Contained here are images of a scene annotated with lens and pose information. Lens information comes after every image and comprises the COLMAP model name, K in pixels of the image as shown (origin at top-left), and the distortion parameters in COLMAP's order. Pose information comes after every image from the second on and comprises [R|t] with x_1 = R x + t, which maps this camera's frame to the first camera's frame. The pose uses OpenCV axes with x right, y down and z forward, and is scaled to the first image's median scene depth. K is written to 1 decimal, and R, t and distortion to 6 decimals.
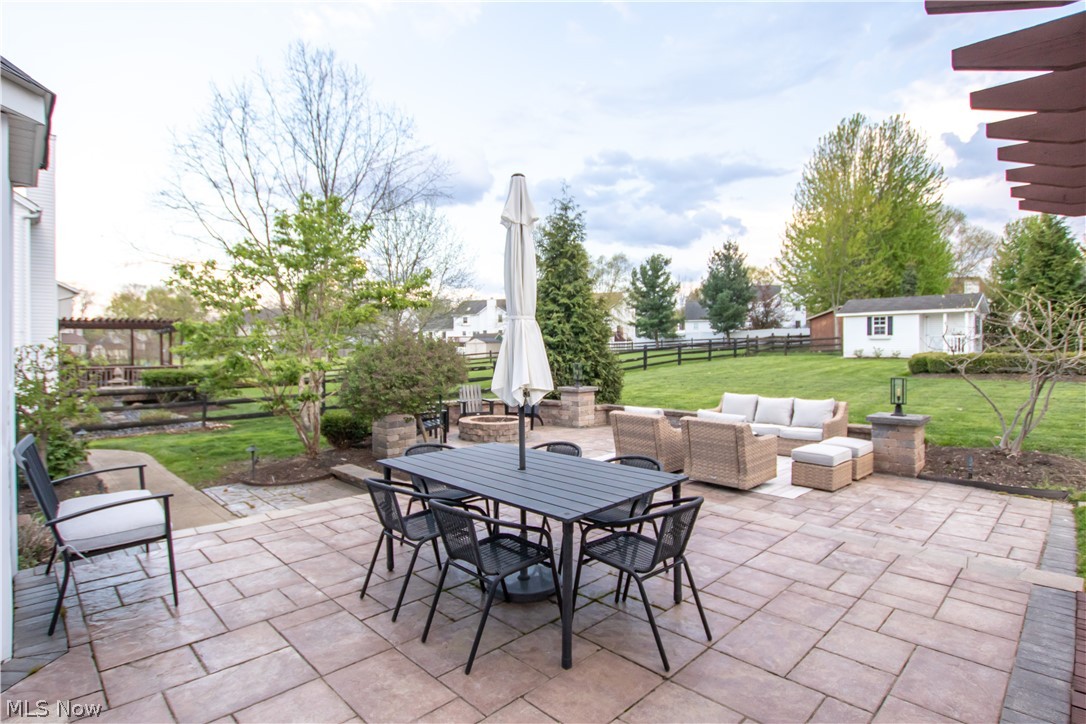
lens RADIAL K [[552.5, 0, 544.7], [0, 552.5, 349.2], [0, 0, 1]] dist [-0.034915, 0.000211]
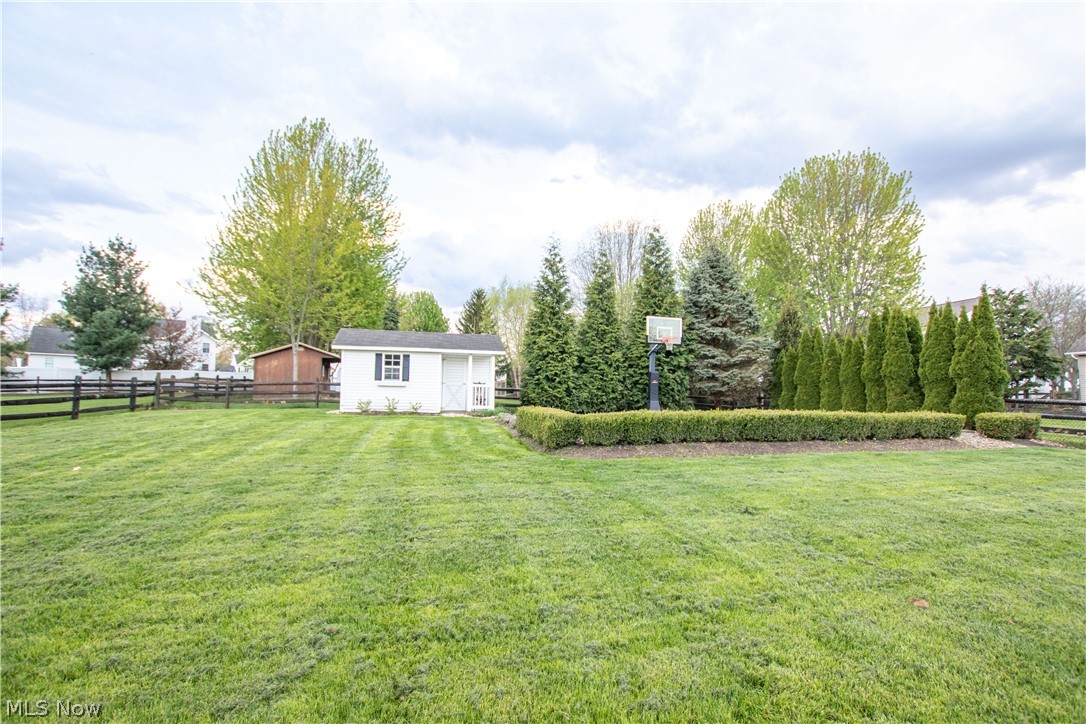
lens RADIAL K [[498.2, 0, 541.0], [0, 498.2, 377.9], [0, 0, 1]] dist [-0.029228, 0.001082]
pose [[0.489353, 0.046282, 0.870857, 0.096251], [-0.013035, 0.998867, -0.045761, -0.001407], [-0.871988, 0.011042, 0.489402, 0.329047]]
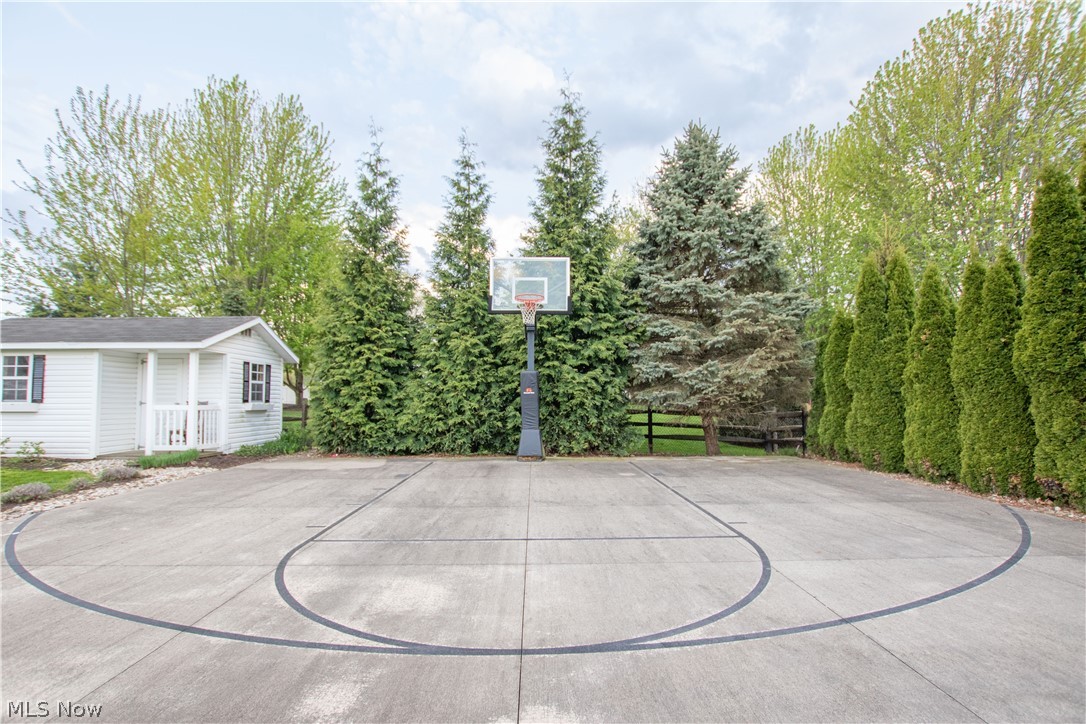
lens RADIAL K [[498.2, 0, 541.0], [0, 498.2, 377.9], [0, 0, 1]] dist [-0.029228, 0.001082]
pose [[0.677129, 0.035390, 0.735013, 0.388841], [0.004136, 0.998644, -0.051894, -0.014747], [-0.735853, 0.038178, 0.676065, 0.303392]]
